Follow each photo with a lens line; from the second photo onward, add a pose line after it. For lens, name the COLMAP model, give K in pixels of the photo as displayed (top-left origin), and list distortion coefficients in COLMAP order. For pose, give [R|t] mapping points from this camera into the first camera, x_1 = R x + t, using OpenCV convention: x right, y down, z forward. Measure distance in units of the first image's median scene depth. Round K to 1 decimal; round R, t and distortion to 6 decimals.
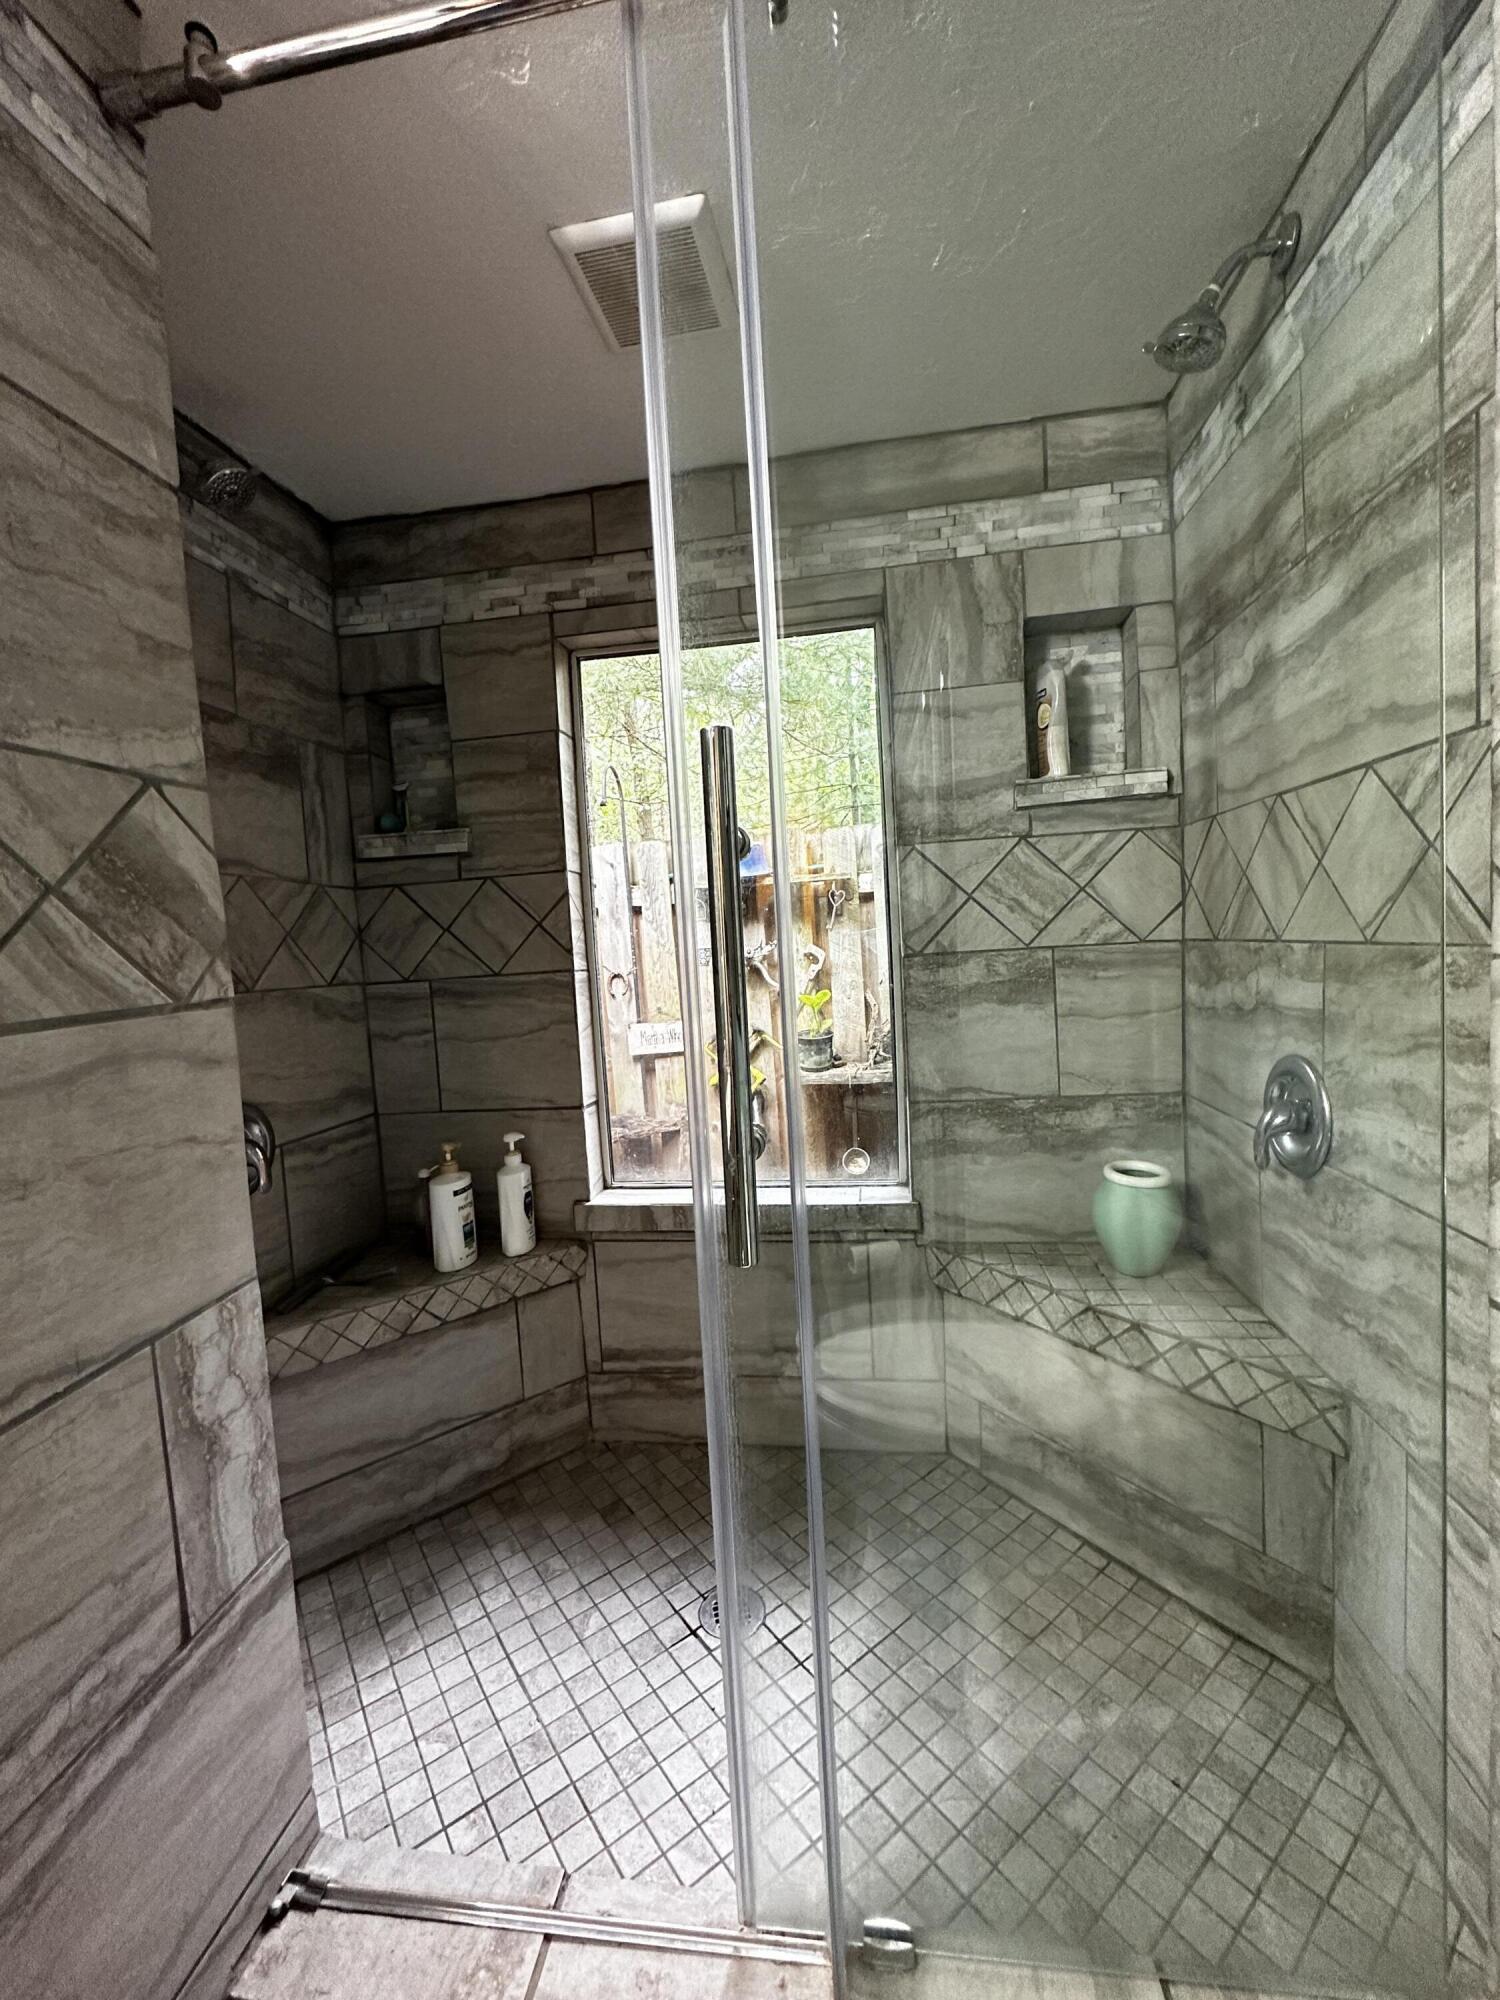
lens RADIAL K [[796.9, 0, 753.8], [0, 796.9, 995.2], [0, 0, 1]] dist [-0.001954, 0.000447]
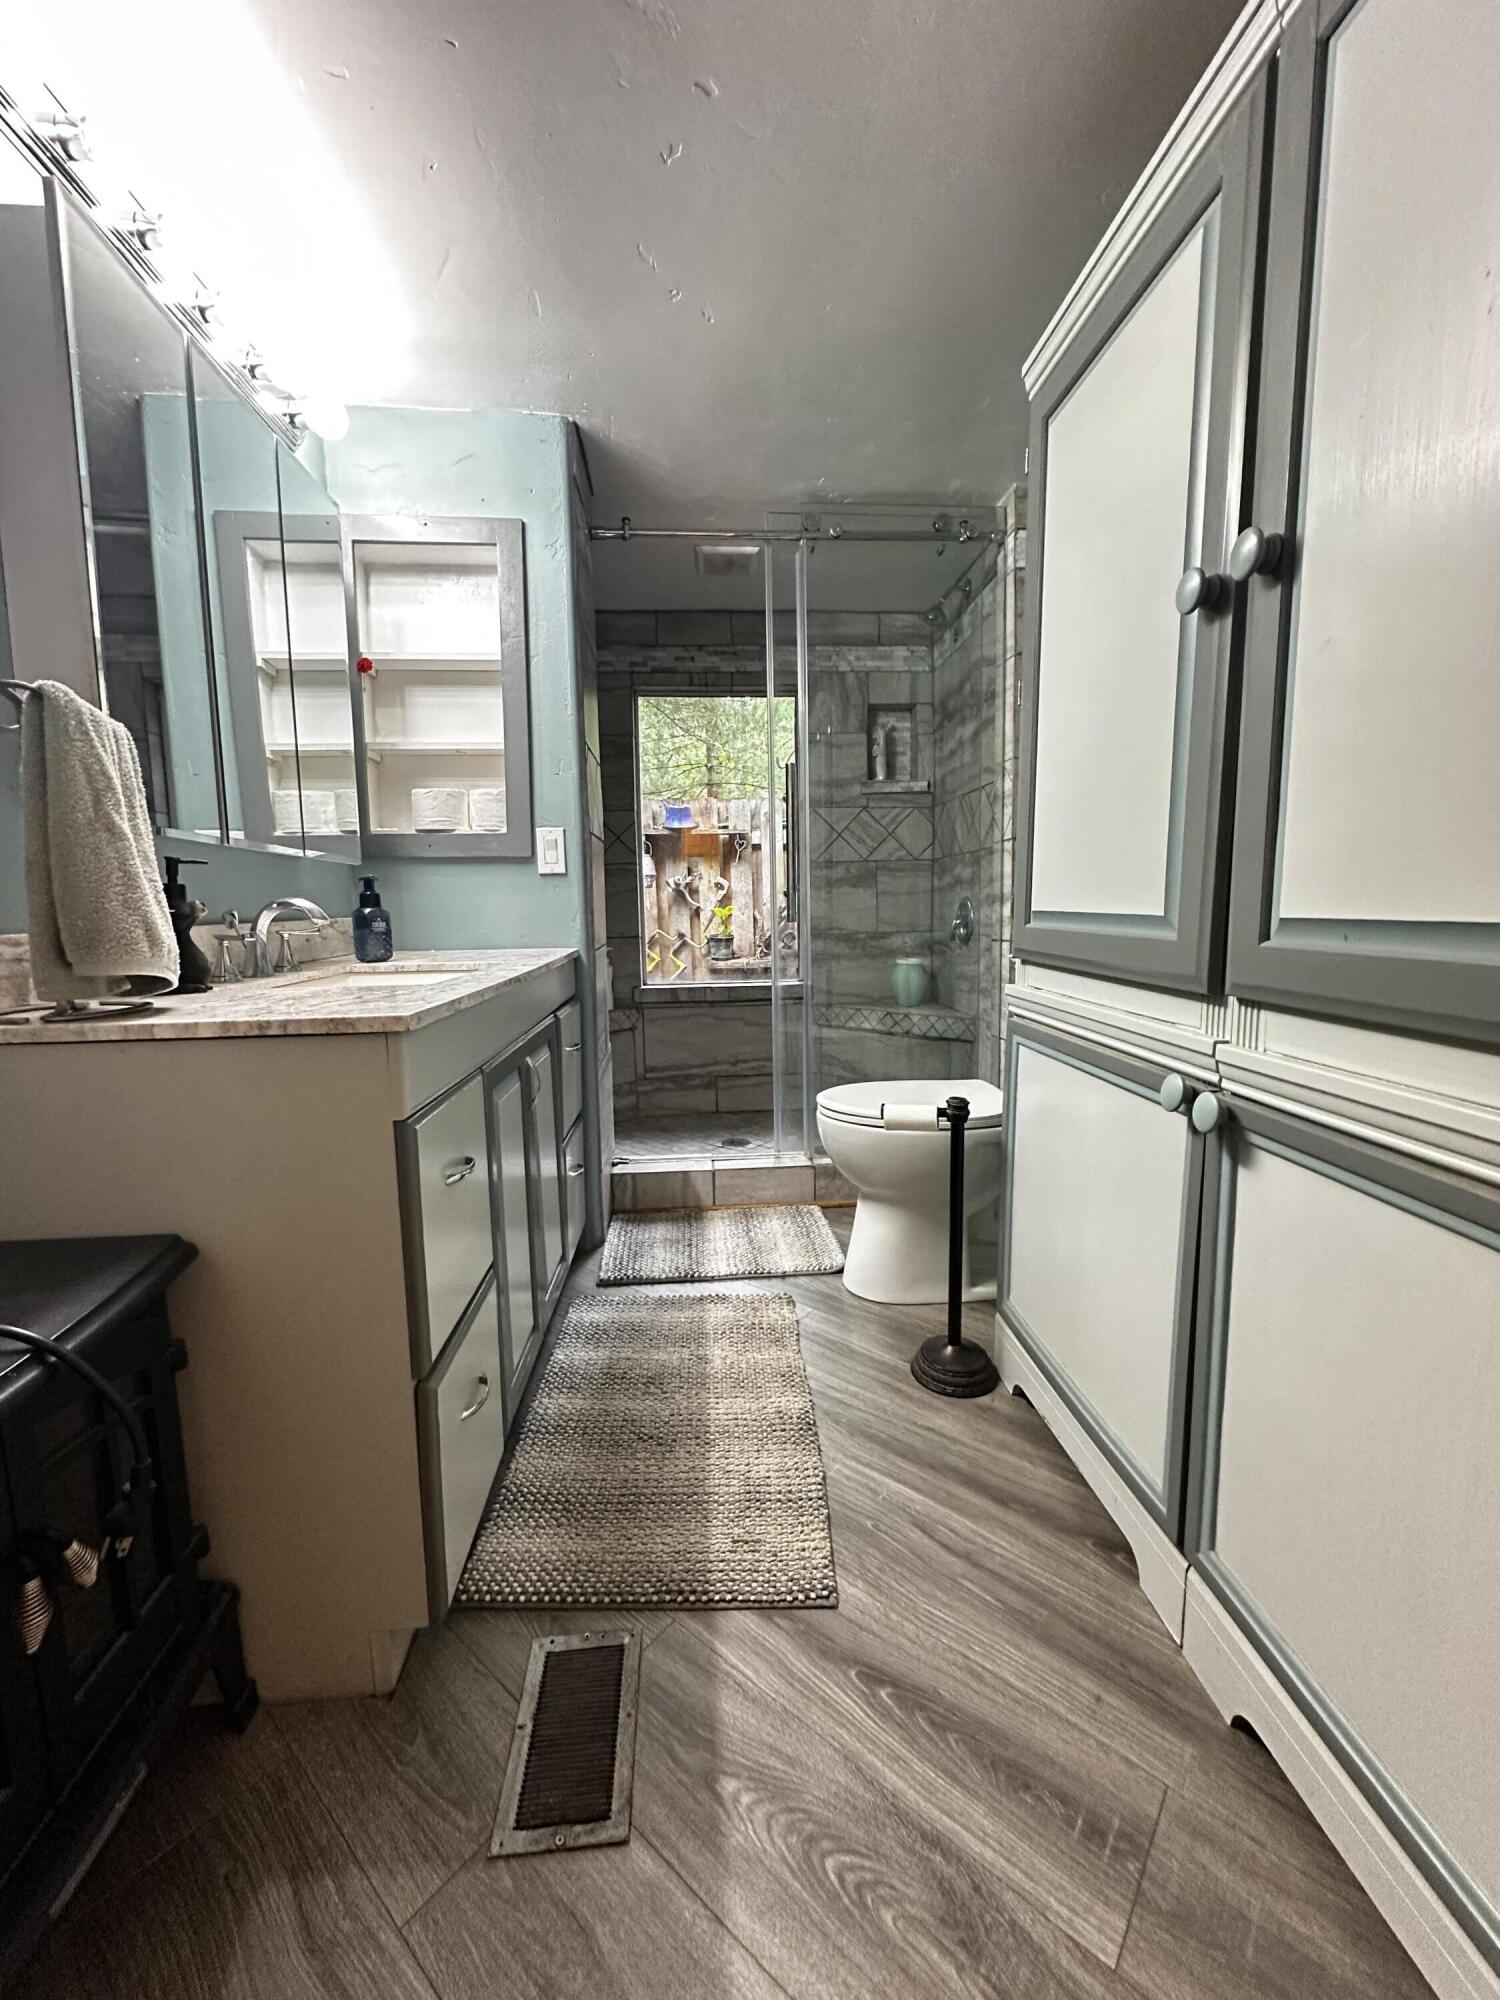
lens RADIAL K [[796.9, 0, 753.4], [0, 796.9, 998.3], [0, 0, 1]] dist [-0.001954, 0.000447]
pose [[0.975394, 0.014624, 0.219984, -0.406886], [-0.021894, 0.999290, 0.030647, 0.248814], [-0.219380, -0.034709, 0.975022, -1.012975]]
